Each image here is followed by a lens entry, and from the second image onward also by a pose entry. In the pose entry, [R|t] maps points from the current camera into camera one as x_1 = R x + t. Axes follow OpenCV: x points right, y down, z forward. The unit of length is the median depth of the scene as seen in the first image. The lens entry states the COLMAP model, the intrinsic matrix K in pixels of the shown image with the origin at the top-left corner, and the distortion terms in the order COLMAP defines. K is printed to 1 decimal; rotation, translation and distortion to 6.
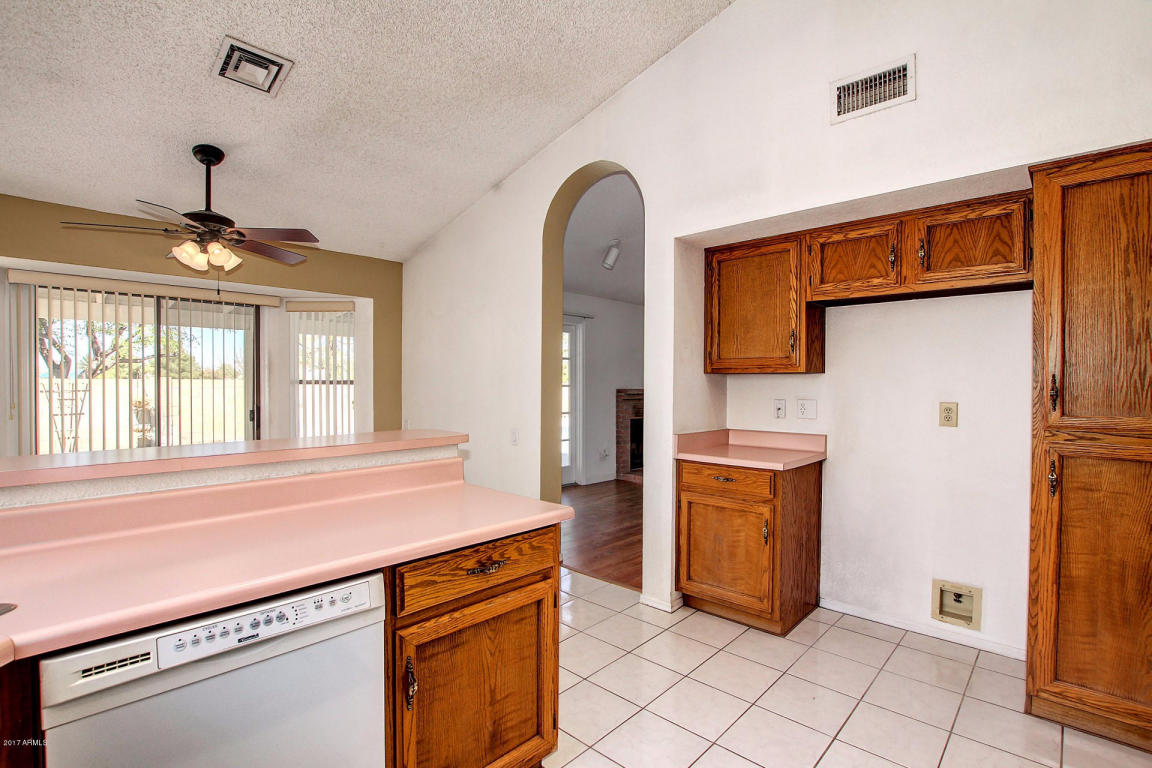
lens RADIAL K [[542.8, 0, 570.6], [0, 542.8, 391.7], [0, 0, 1]] dist [-0.029027, 0.000561]
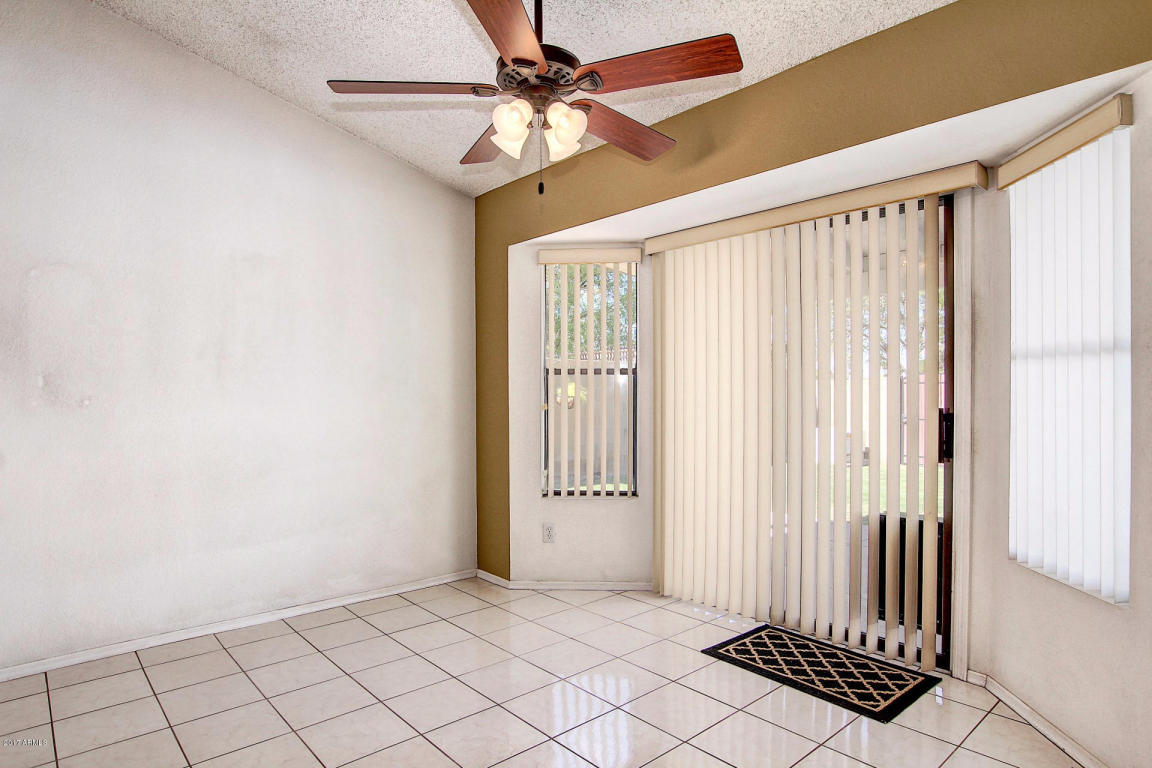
lens RADIAL K [[627.6, 0, 576.0], [0, 627.6, 384.0], [0, 0, 1]] dist [-0.020492, 0.000820]
pose [[-0.078330, -0.002269, -0.996925, -0.012059], [-0.007769, 0.999968, -0.001665, 0.005352], [0.996897, 0.007614, -0.078345, 0.711177]]
